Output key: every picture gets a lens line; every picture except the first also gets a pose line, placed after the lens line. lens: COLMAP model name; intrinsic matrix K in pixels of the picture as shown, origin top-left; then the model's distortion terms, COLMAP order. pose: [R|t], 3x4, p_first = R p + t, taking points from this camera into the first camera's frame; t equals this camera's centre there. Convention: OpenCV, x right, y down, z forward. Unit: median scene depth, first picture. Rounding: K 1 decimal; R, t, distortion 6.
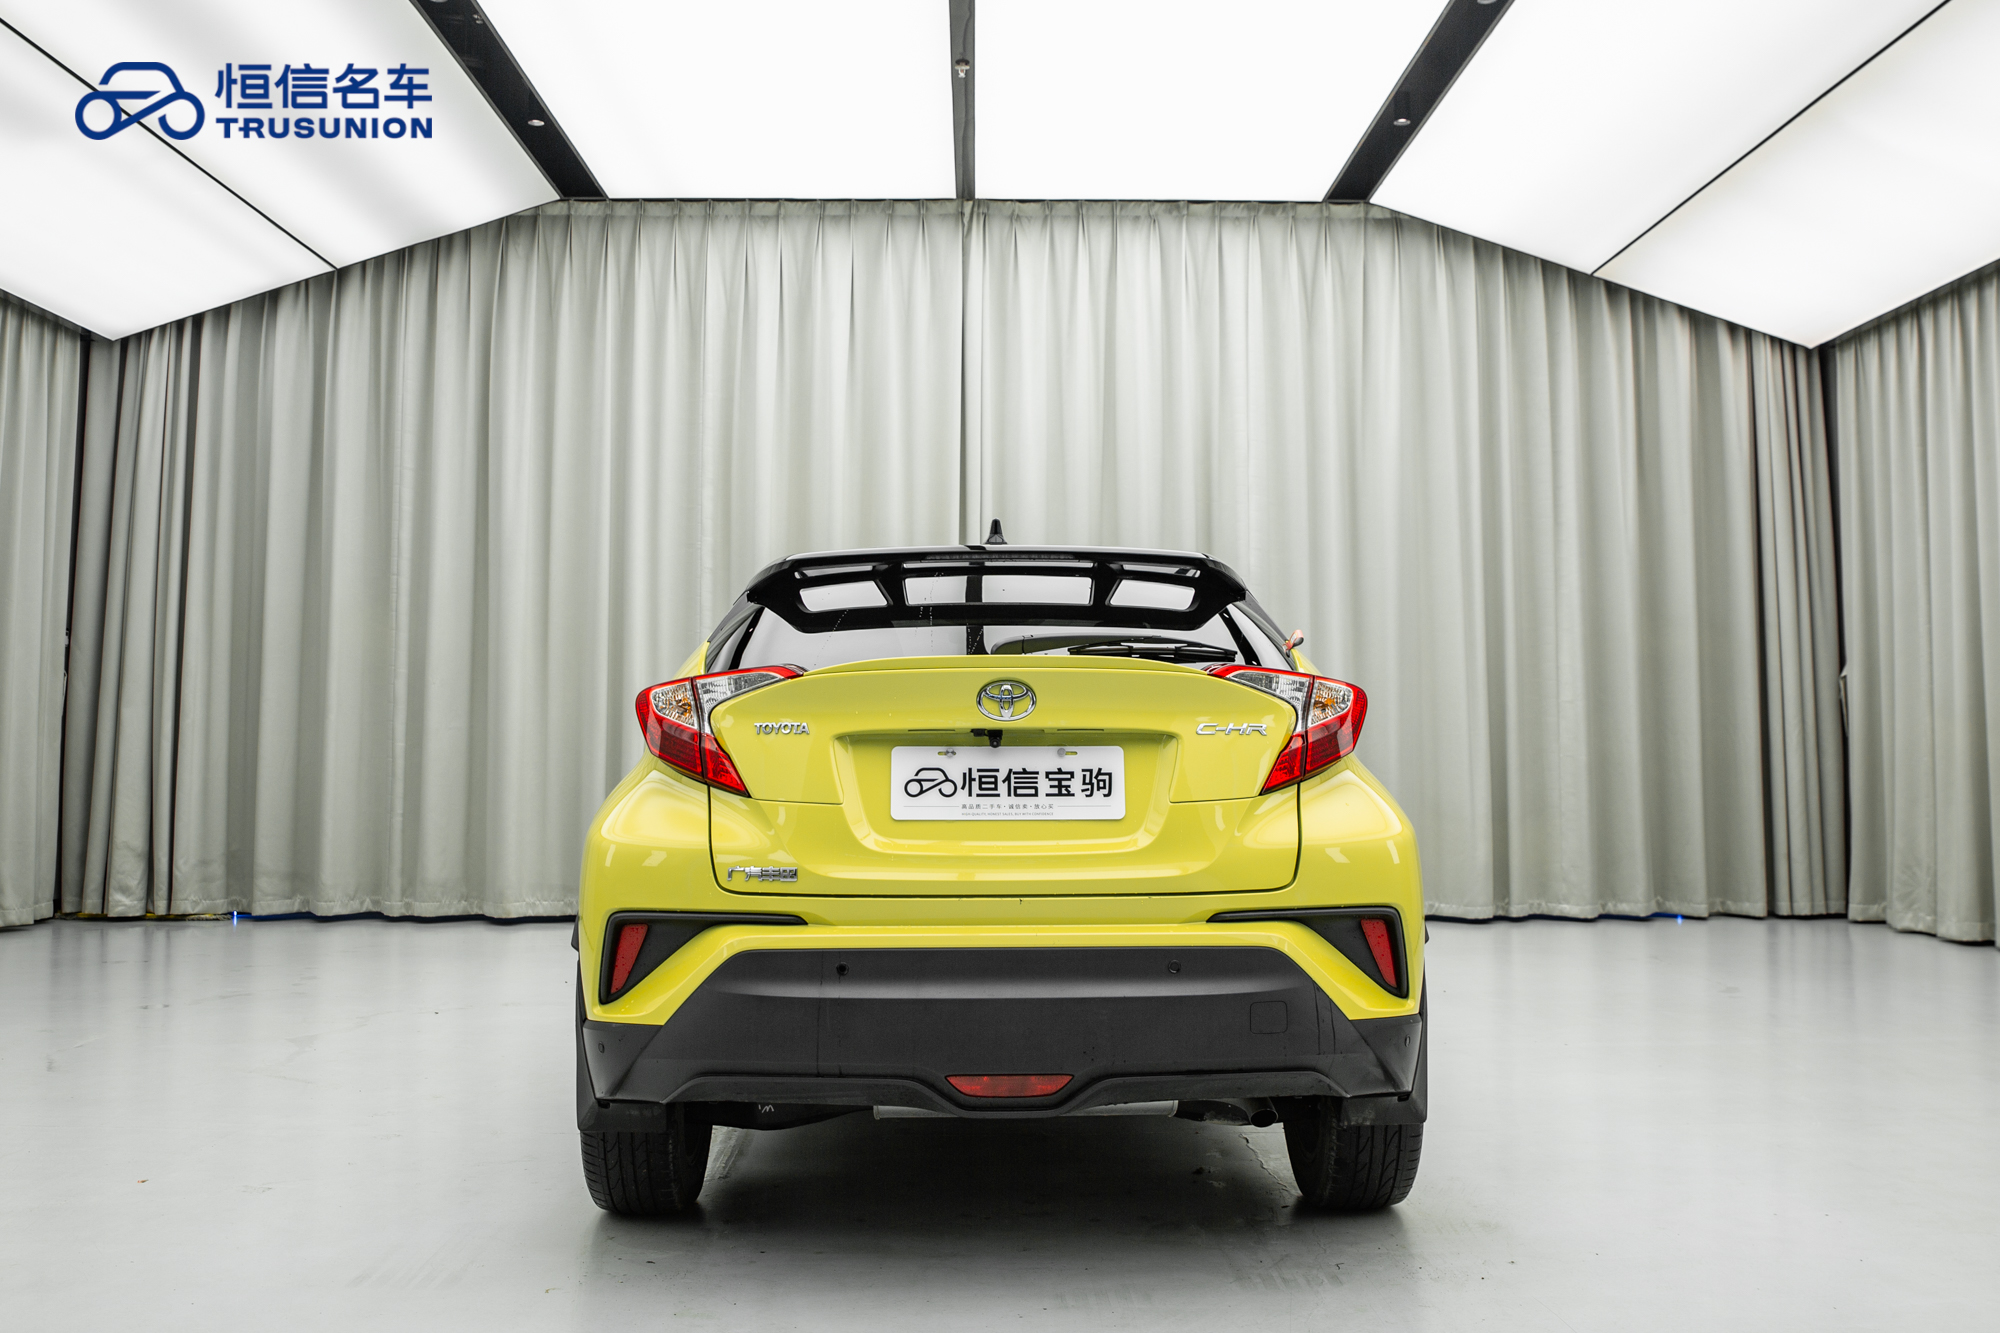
lens RADIAL K [[1467.9, 0, 1021.8], [0, 1467.9, 634.1], [0, 0, 1]] dist [-0.096628, 0.047285]
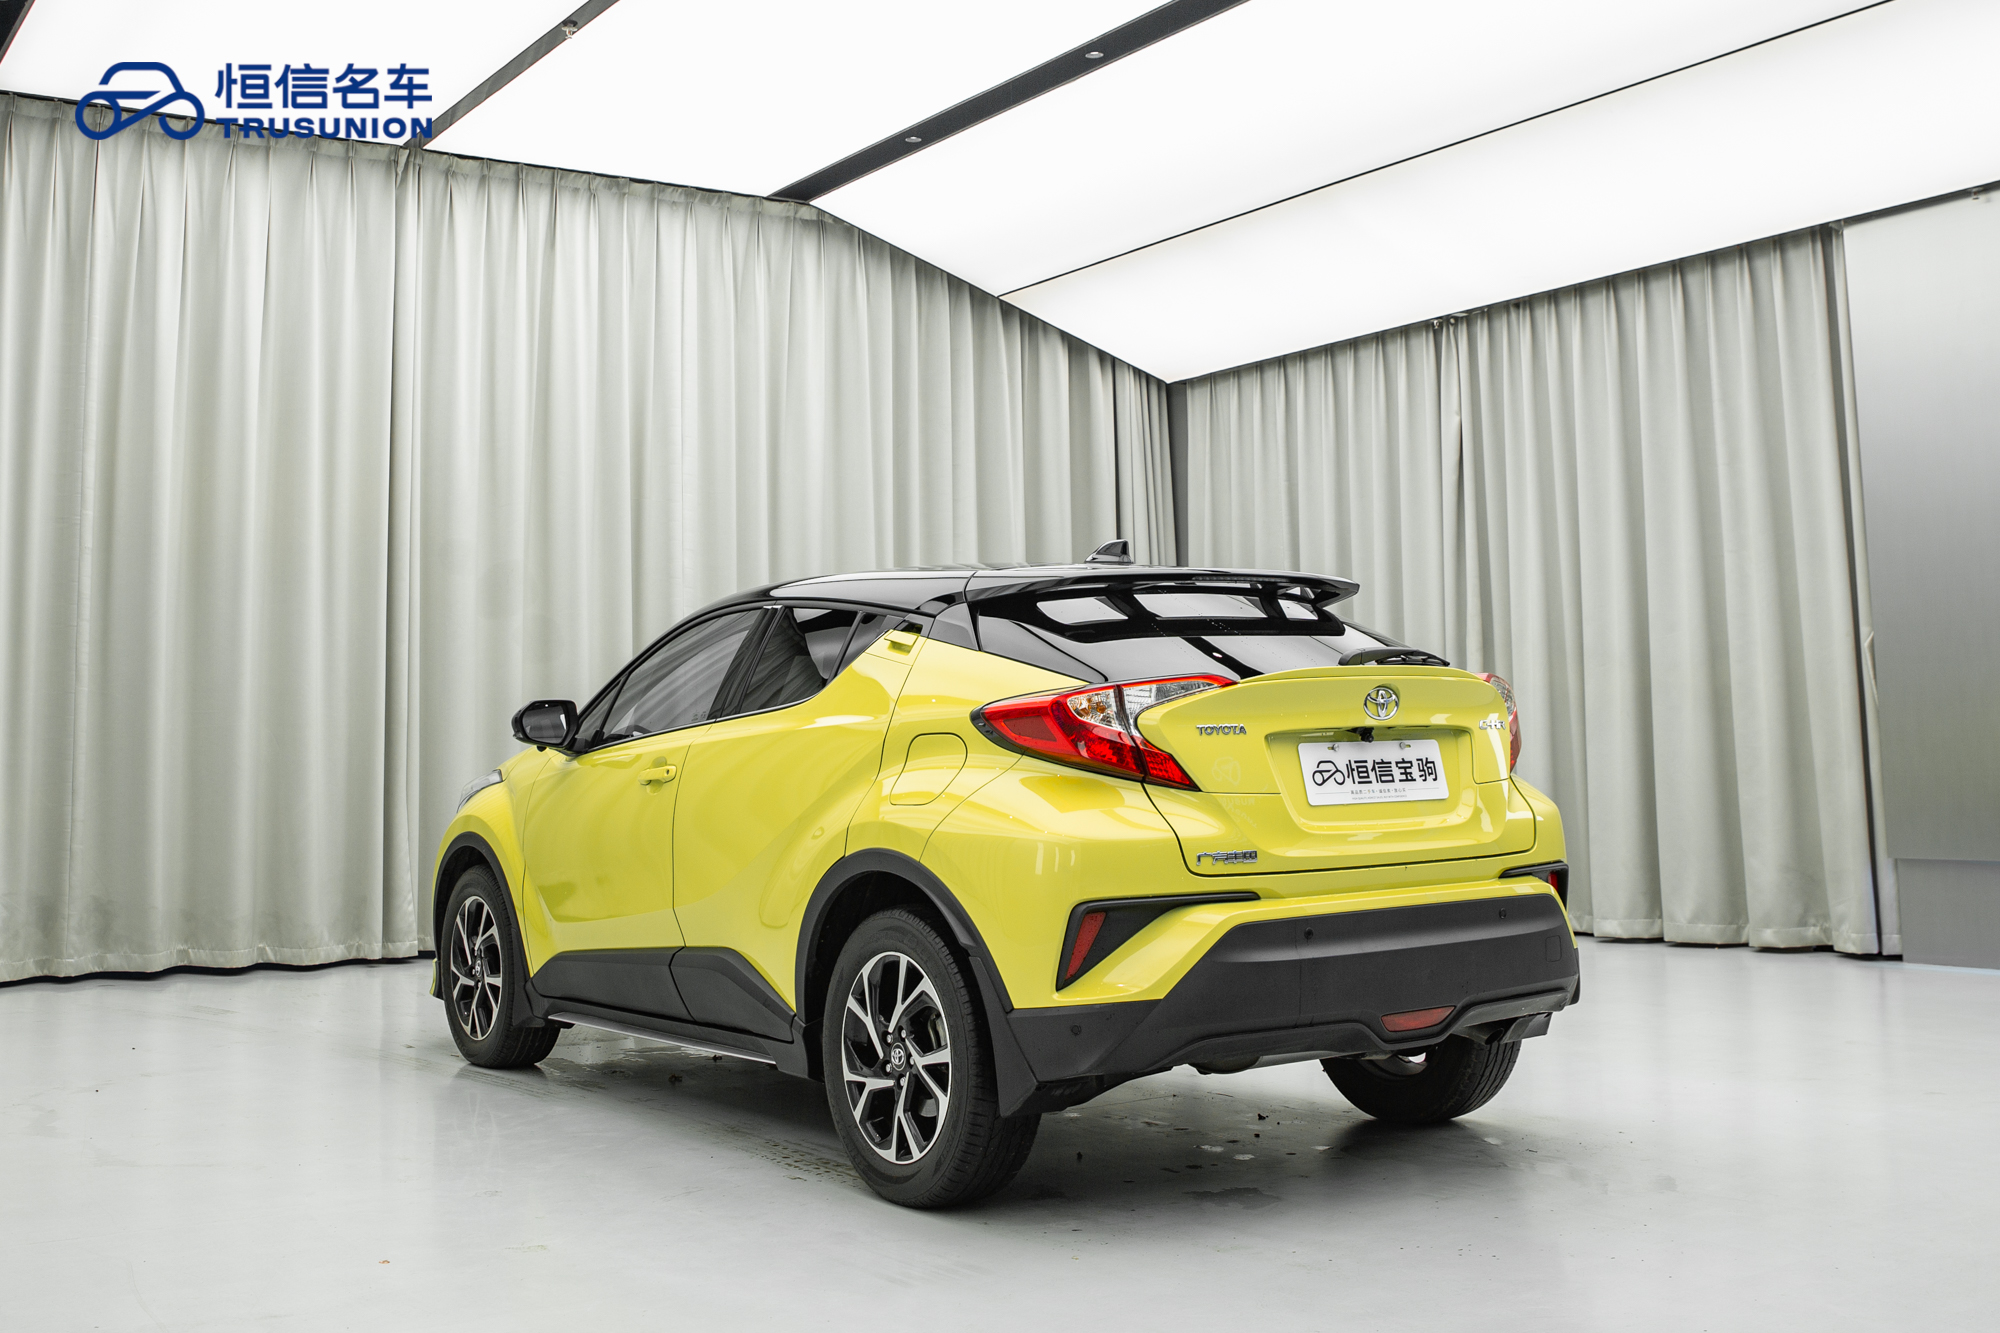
lens RADIAL K [[1532.4, 0, 1018.9], [0, 1532.4, 664.7], [0, 0, 1]] dist [-0.025691, -0.002710]
pose [[0.903000, 0.002542, 0.429634, -0.784755], [-0.009340, 0.999862, 0.013715, -0.000675], [-0.429540, -0.016397, 0.902899, -0.005305]]
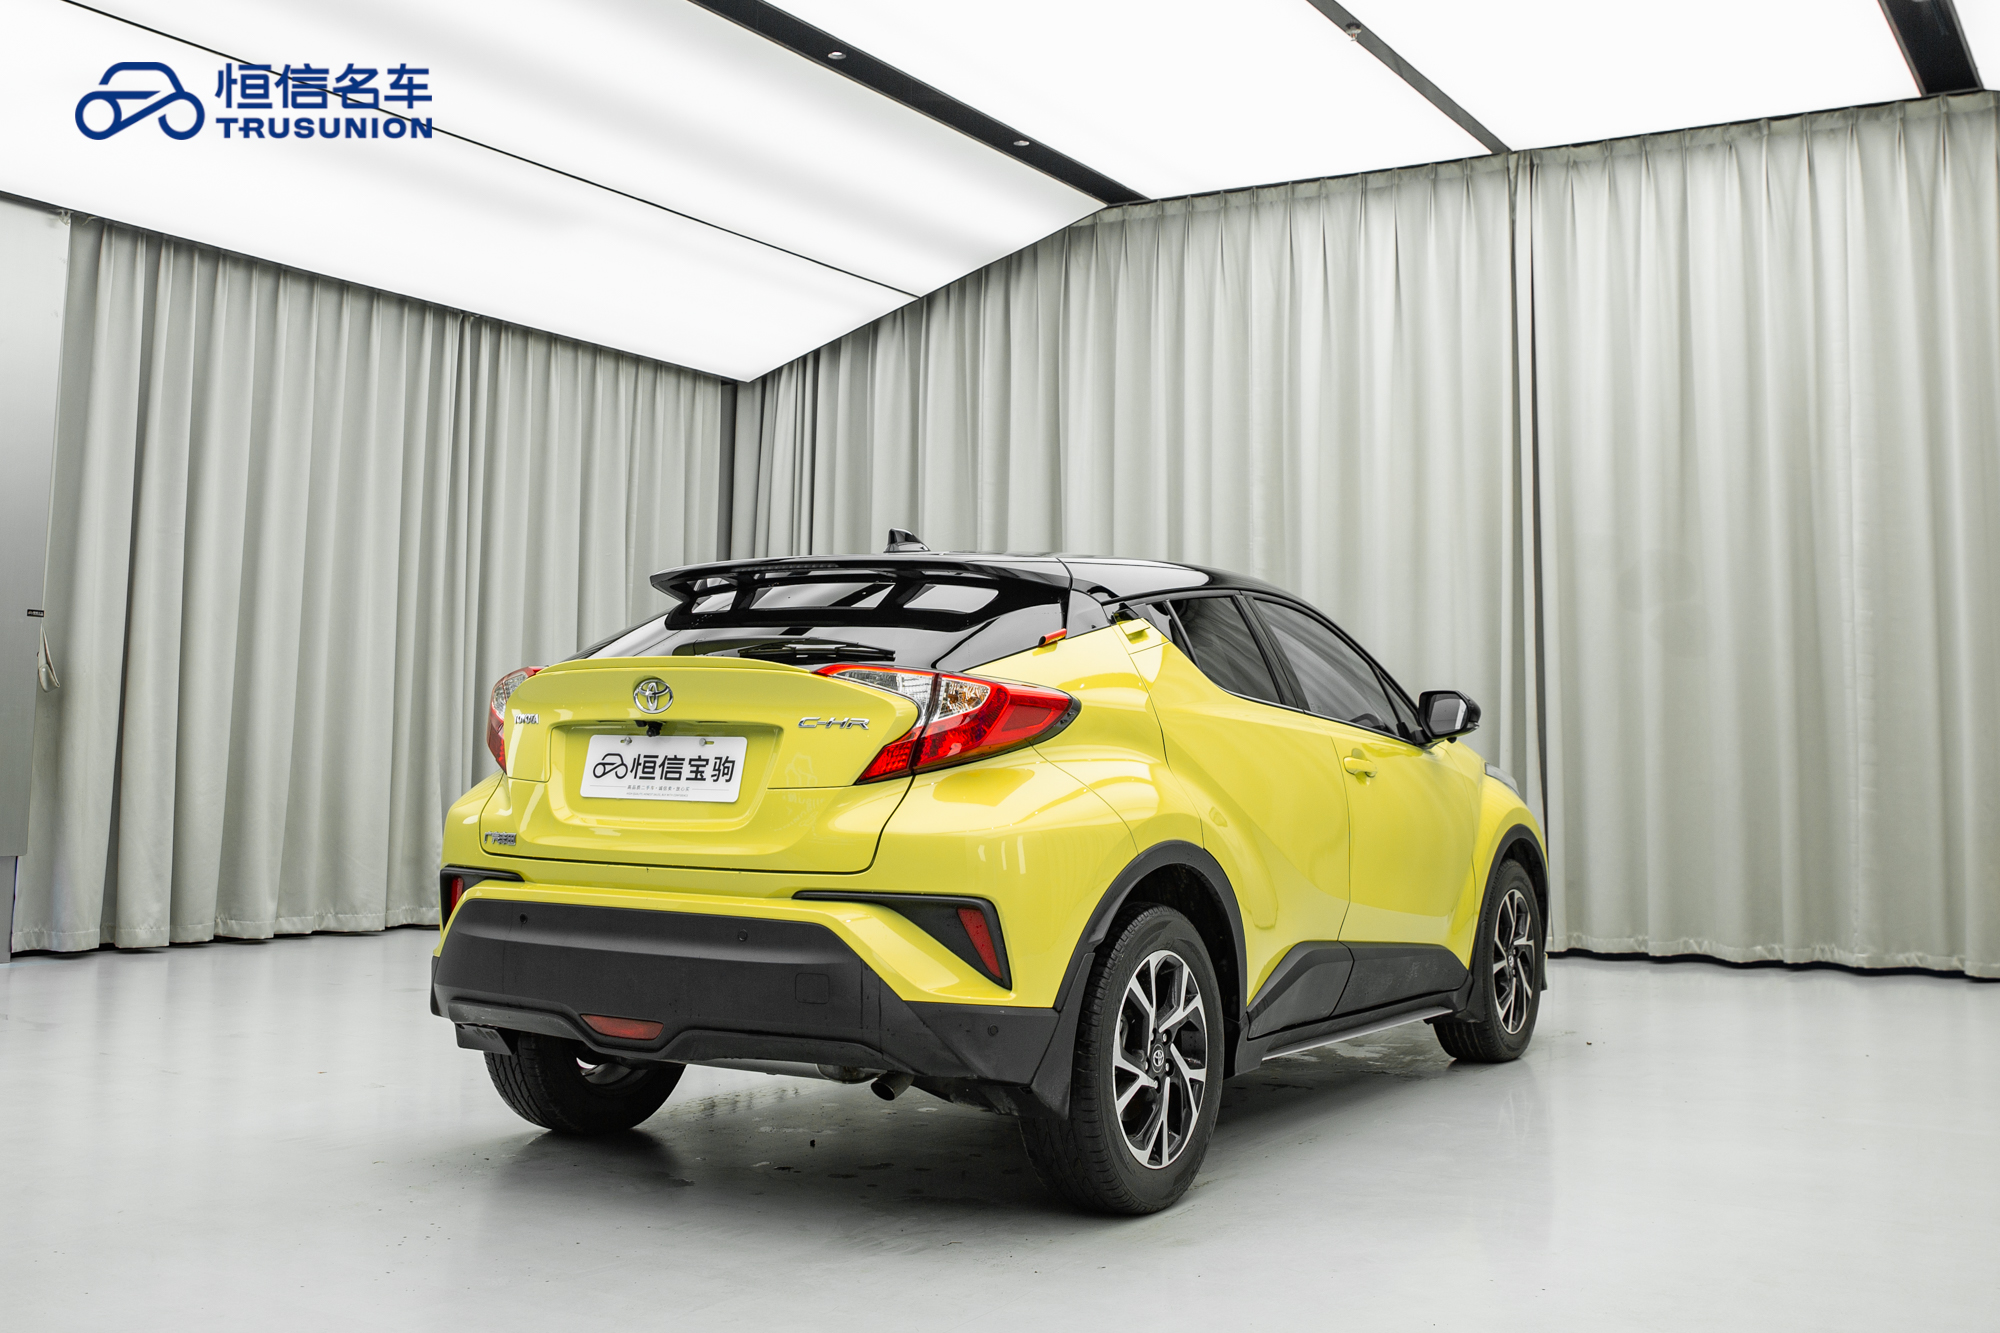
lens RADIAL K [[1532.4, 0, 1018.9], [0, 1532.4, 664.7], [0, 0, 1]] dist [-0.025691, -0.002710]
pose [[0.903023, -0.006271, -0.429546, 0.739396], [0.014619, 0.999763, 0.016137, 0.005081], [0.429343, -0.020851, 0.902901, 0.036158]]
